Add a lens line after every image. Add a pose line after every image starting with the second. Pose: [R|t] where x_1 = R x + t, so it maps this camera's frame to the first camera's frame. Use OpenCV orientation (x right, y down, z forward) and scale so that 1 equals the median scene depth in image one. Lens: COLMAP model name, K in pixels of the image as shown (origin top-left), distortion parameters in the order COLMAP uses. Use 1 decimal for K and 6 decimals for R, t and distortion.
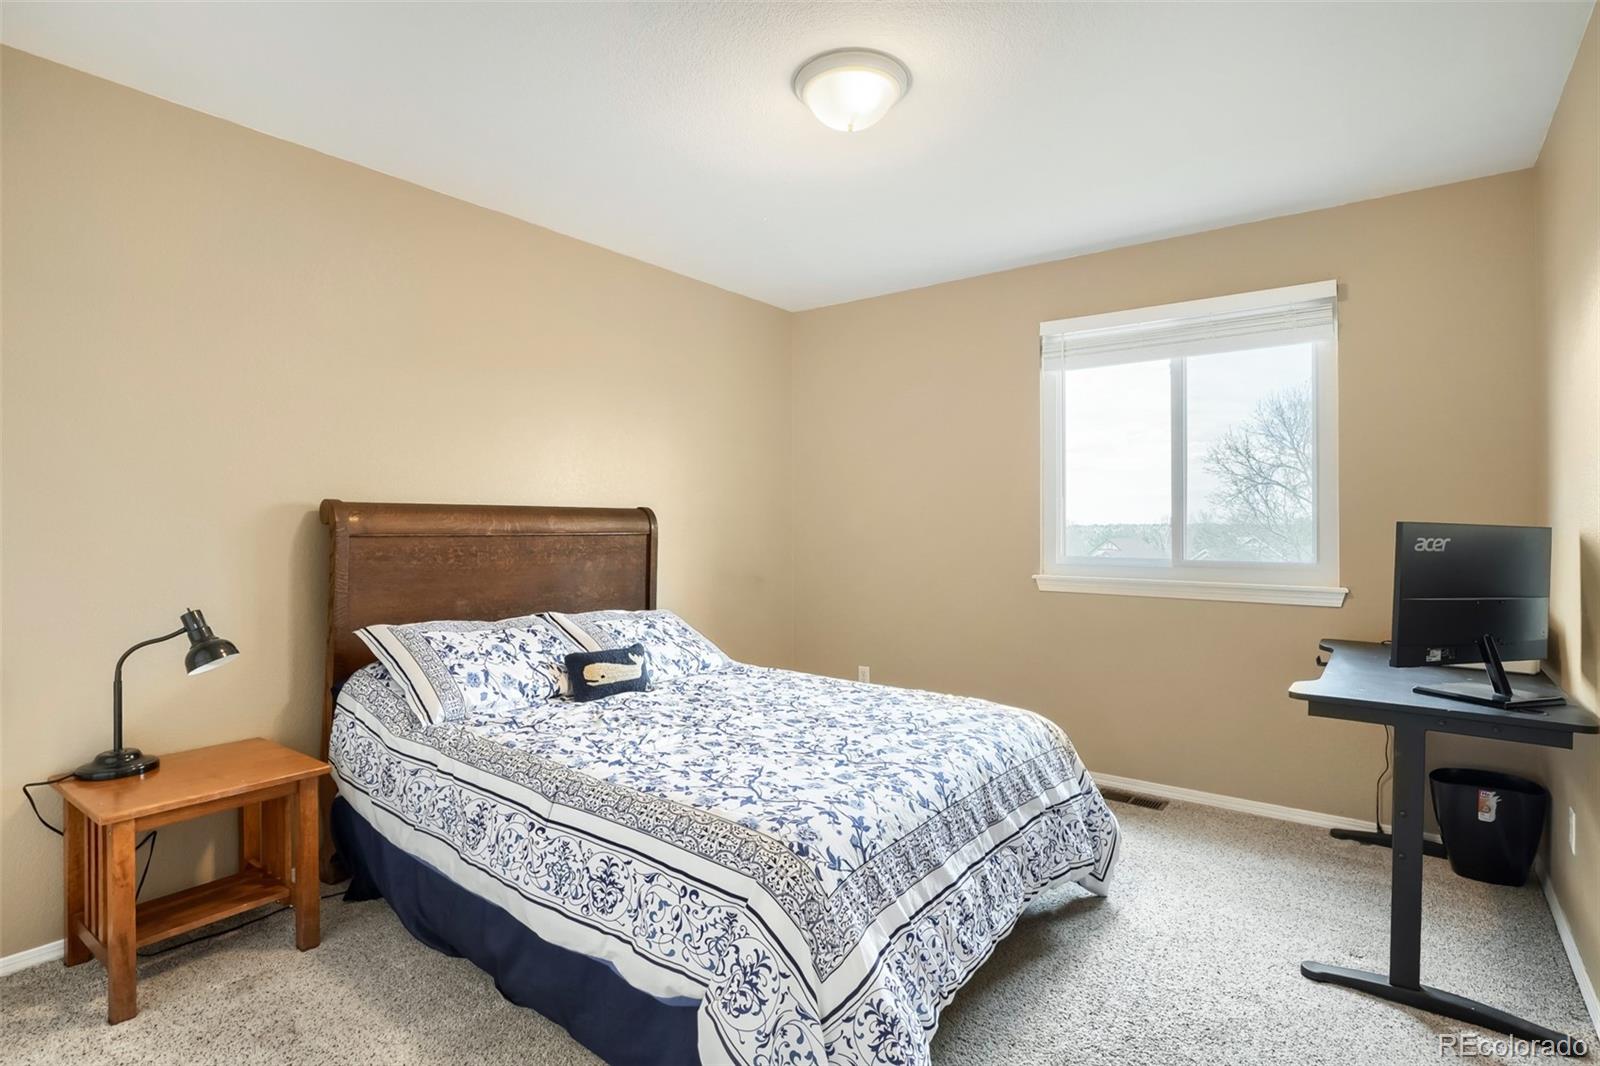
lens RADIAL K [[786.6, 0, 800.0], [0, 786.6, 533.0], [0, 0, 1]] dist [-0.039598, 0.015690]
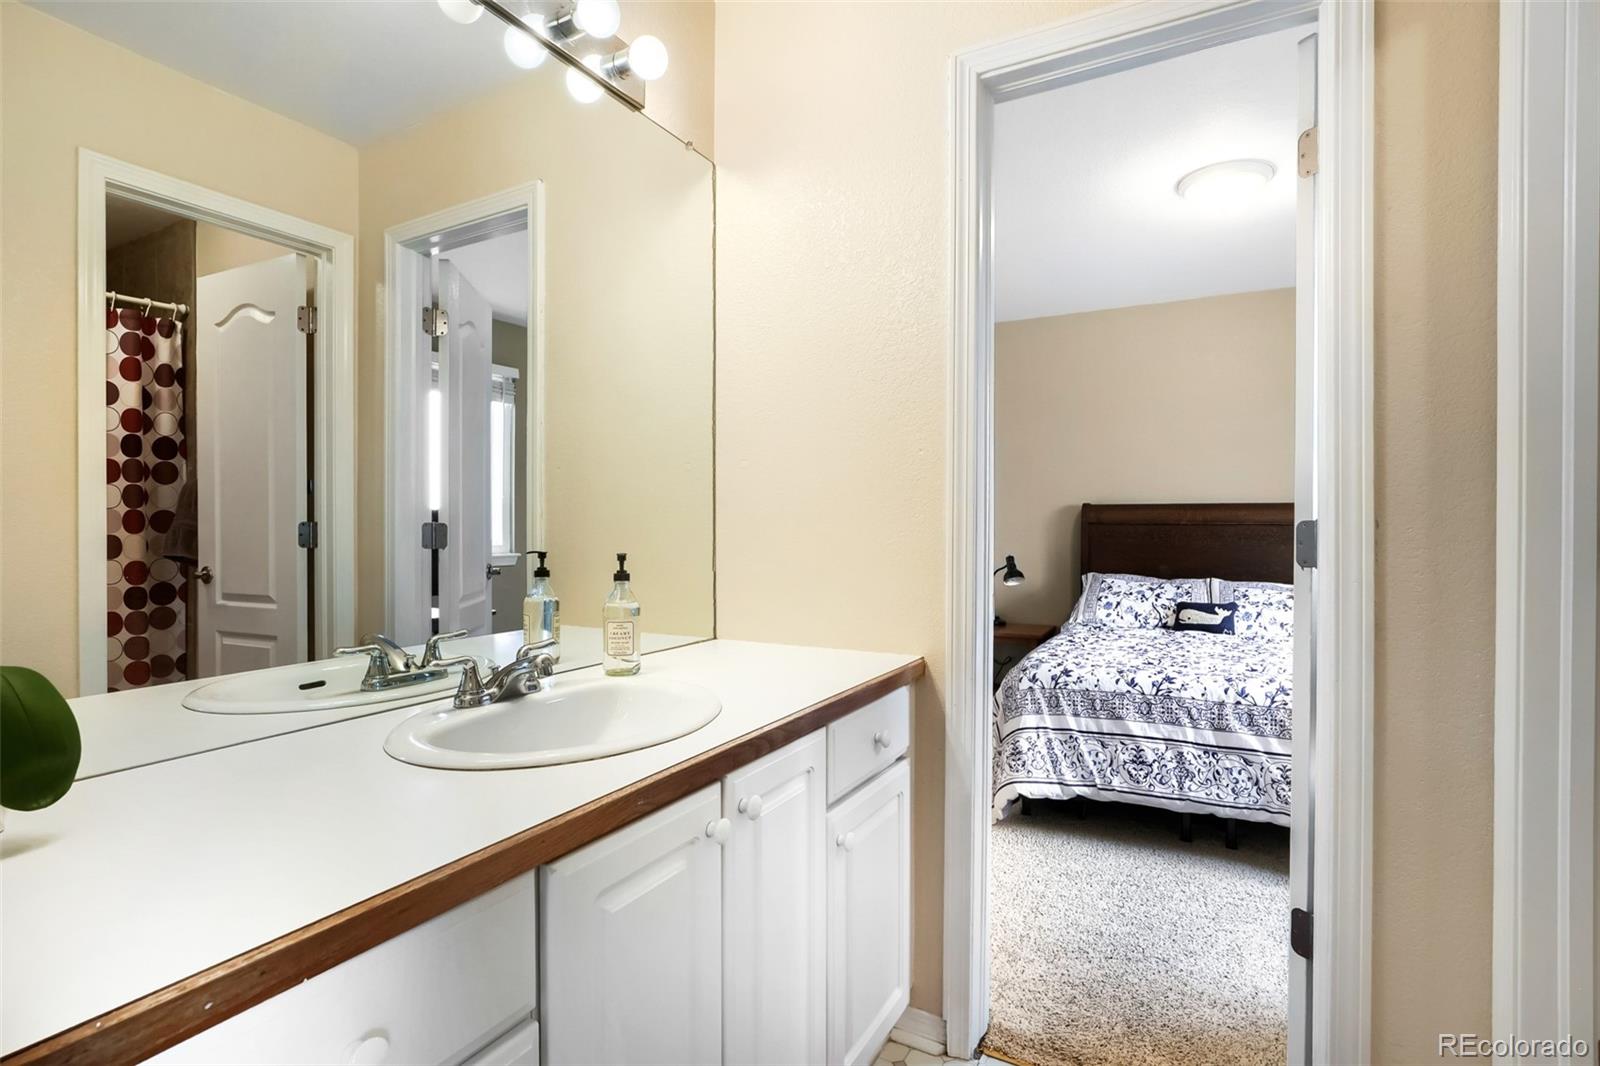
lens RADIAL K [[786.6, 0, 800.0], [0, 786.6, 533.0], [0, 0, 1]] dist [-0.039598, 0.015690]
pose [[0.146429, 0.005526, -0.989206, 1.129509], [-0.011581, 0.999925, 0.003872, 0.026721], [0.989153, 0.010889, 0.146482, 0.064100]]
